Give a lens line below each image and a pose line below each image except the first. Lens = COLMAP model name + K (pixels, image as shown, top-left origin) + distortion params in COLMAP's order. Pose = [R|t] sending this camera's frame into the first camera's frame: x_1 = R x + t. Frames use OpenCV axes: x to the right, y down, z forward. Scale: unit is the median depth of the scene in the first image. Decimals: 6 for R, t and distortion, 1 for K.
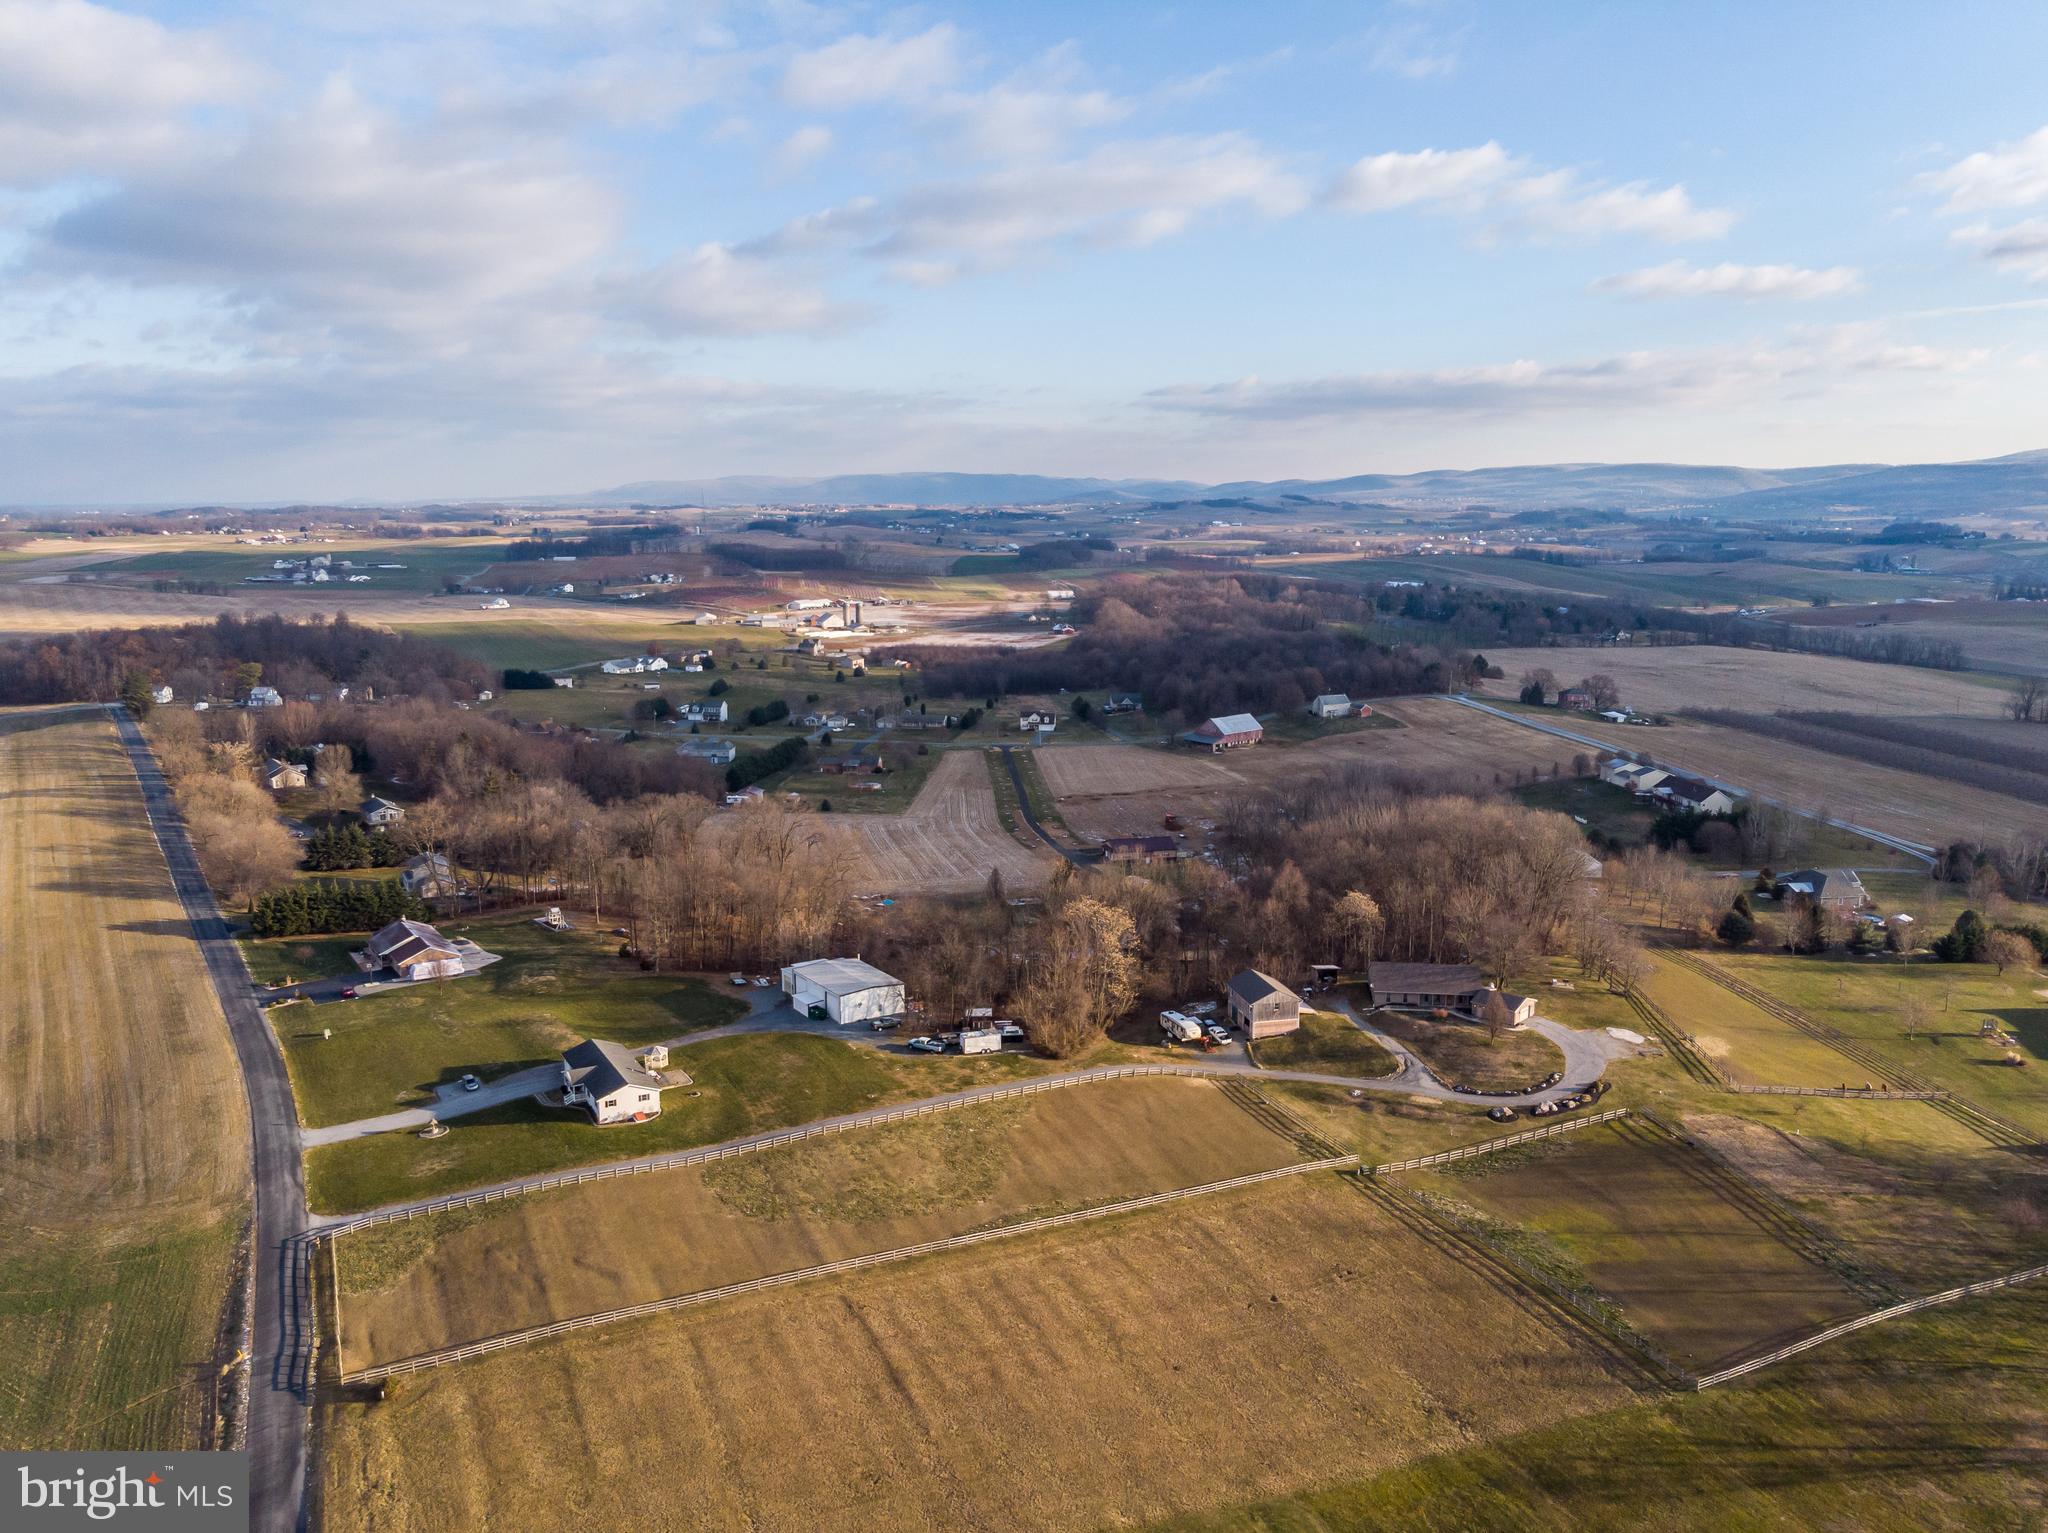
lens RADIAL K [[1612.1, 0, 1034.2], [0, 1612.1, 760.8], [0, 0, 1]] dist [0.028012, -0.071285]
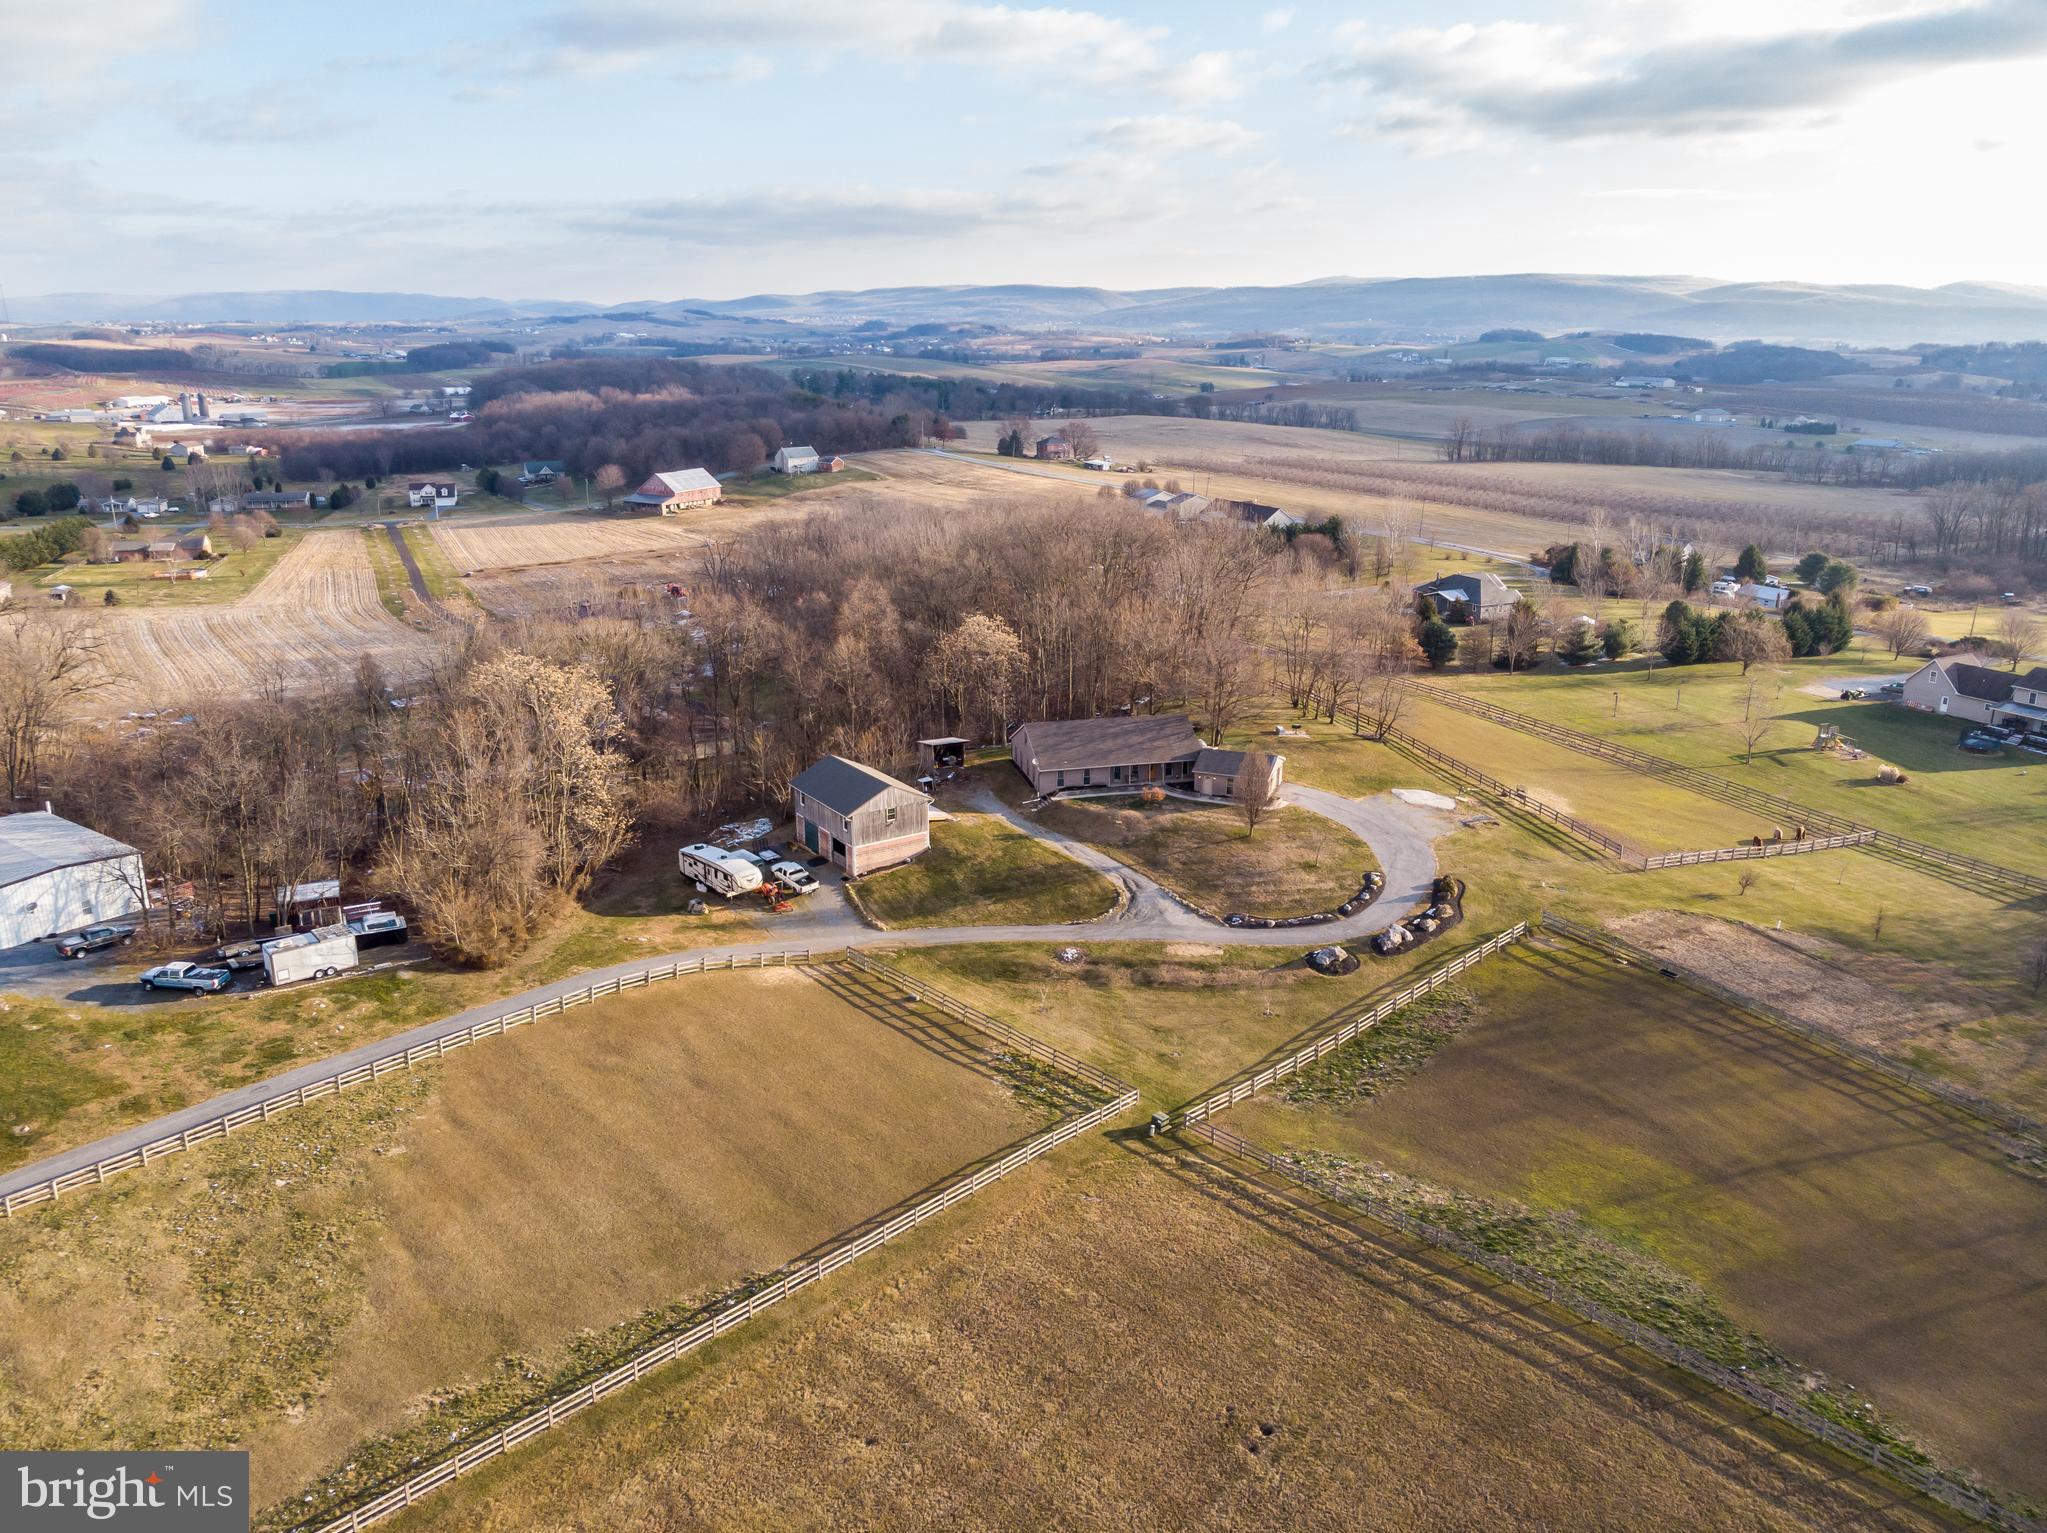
lens RADIAL K [[1509.9, 0, 1039.4], [0, 1509.9, 770.1], [0, 0, 1]] dist [-0.001923, -0.008594]
pose [[0.931053, -0.099572, 0.351034, 0.015826], [0.054245, 0.989127, 0.136695, 0.067934], [-0.360828, -0.108229, 0.926331, 0.495043]]
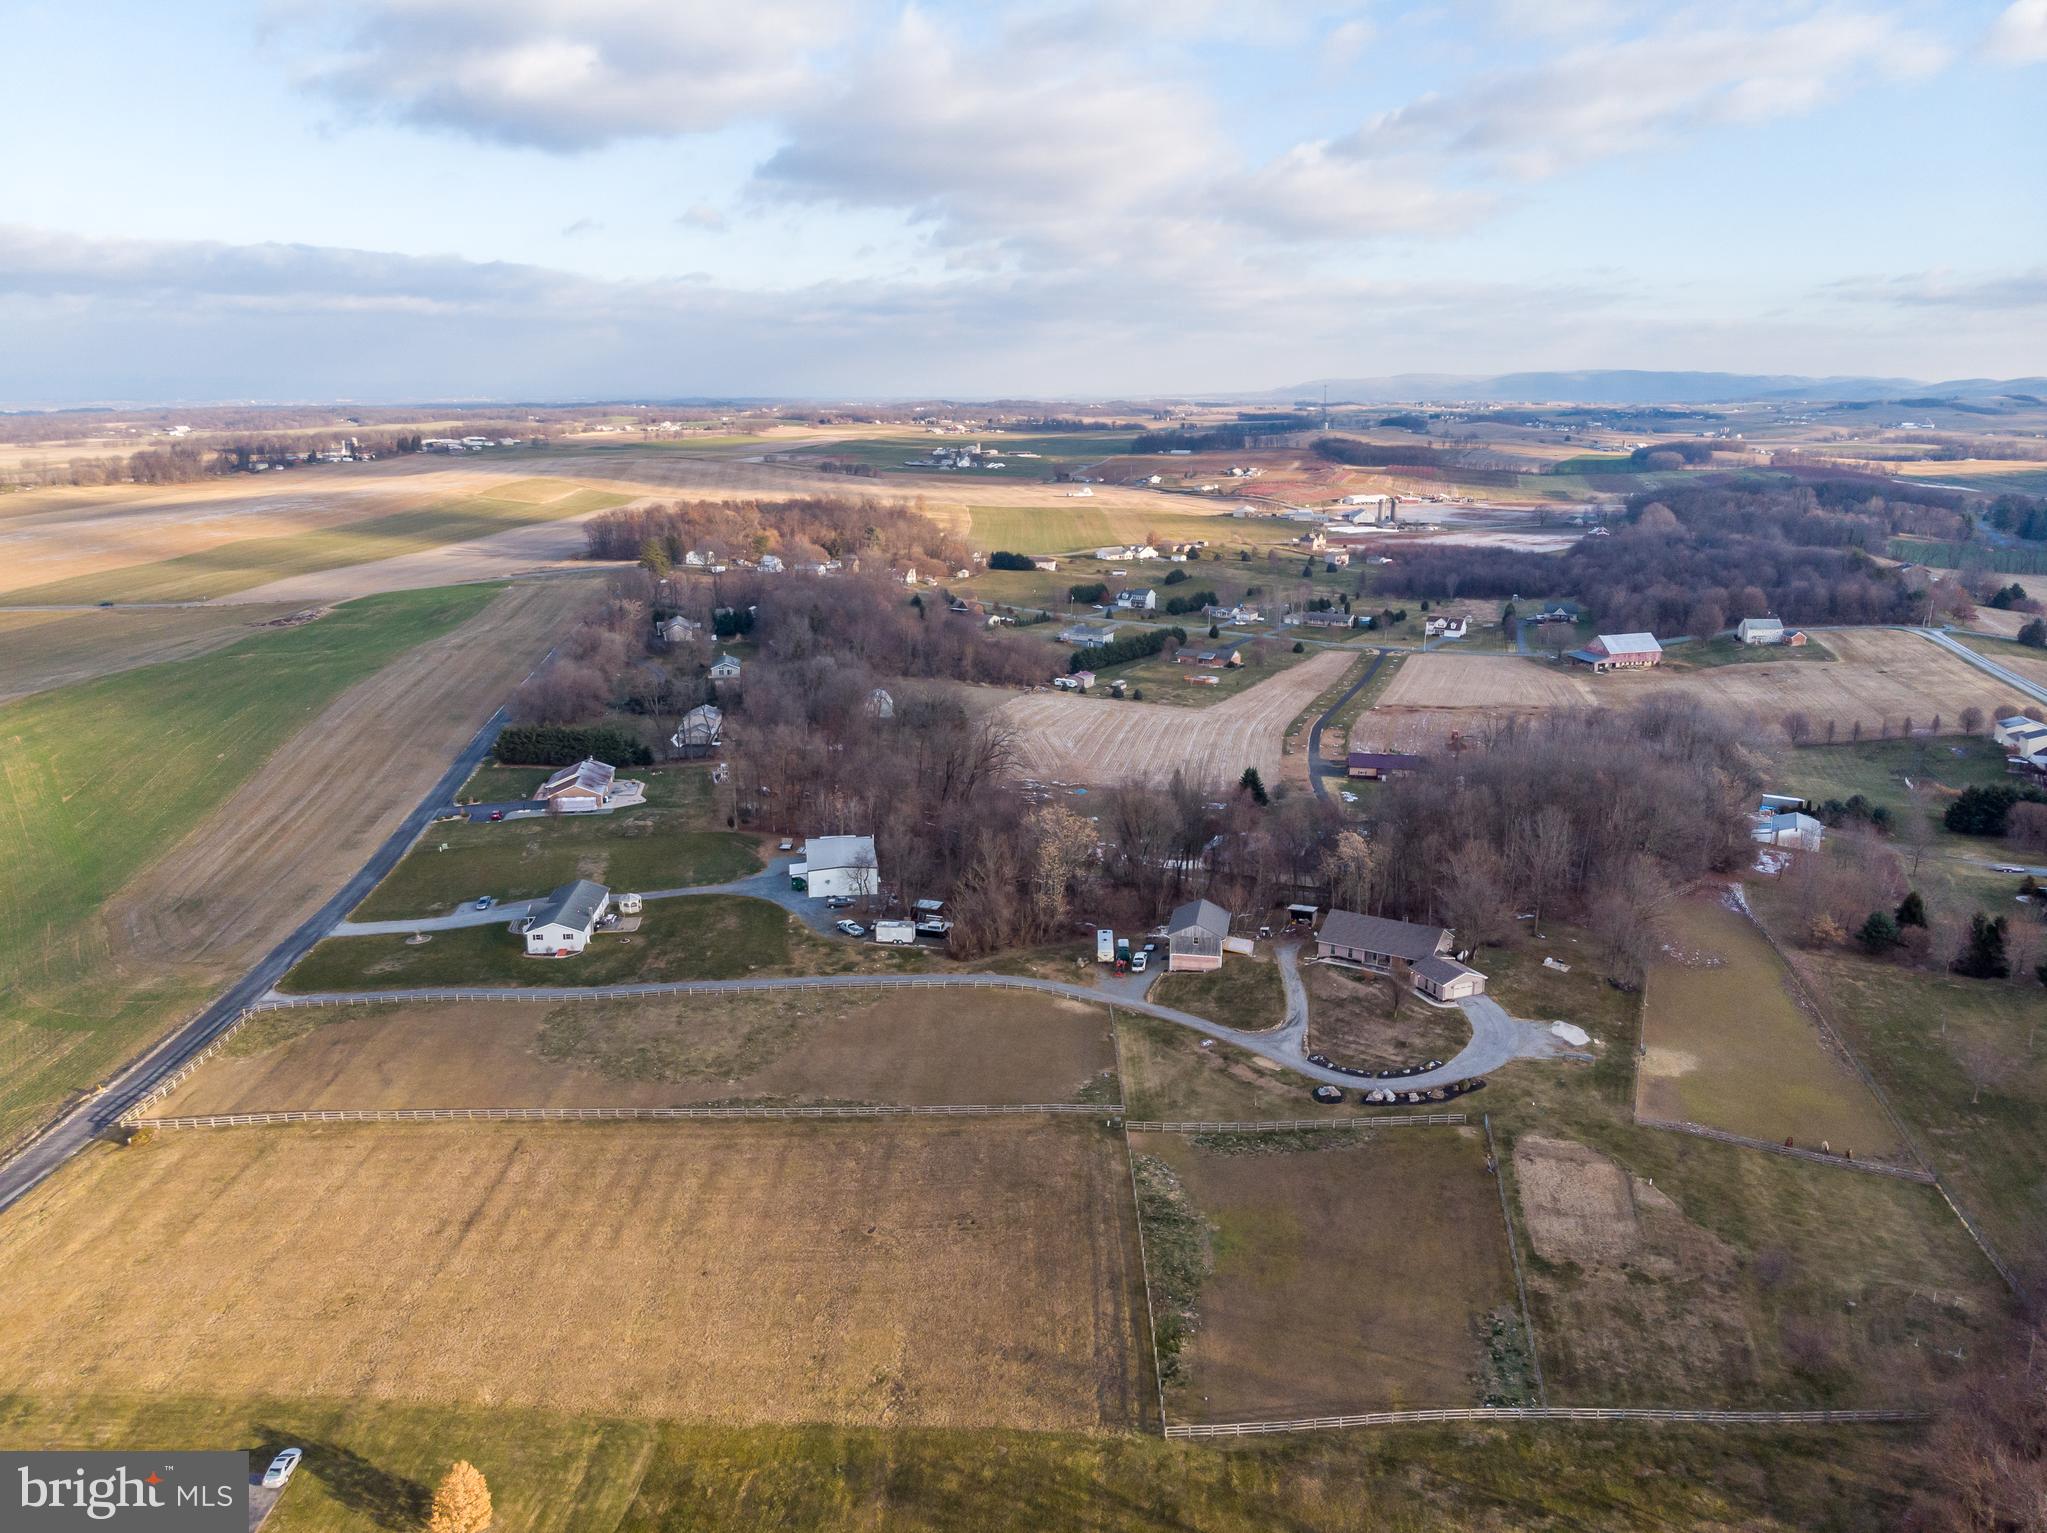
lens RADIAL K [[1509.9, 0, 1039.4], [0, 1509.9, 770.1], [0, 0, 1]] dist [-0.001923, -0.008594]
pose [[0.913873, 0.102421, -0.392869, 0.401940], [-0.069773, 0.992880, 0.096542, -0.026128], [0.399960, -0.060816, 0.914513, 0.159775]]
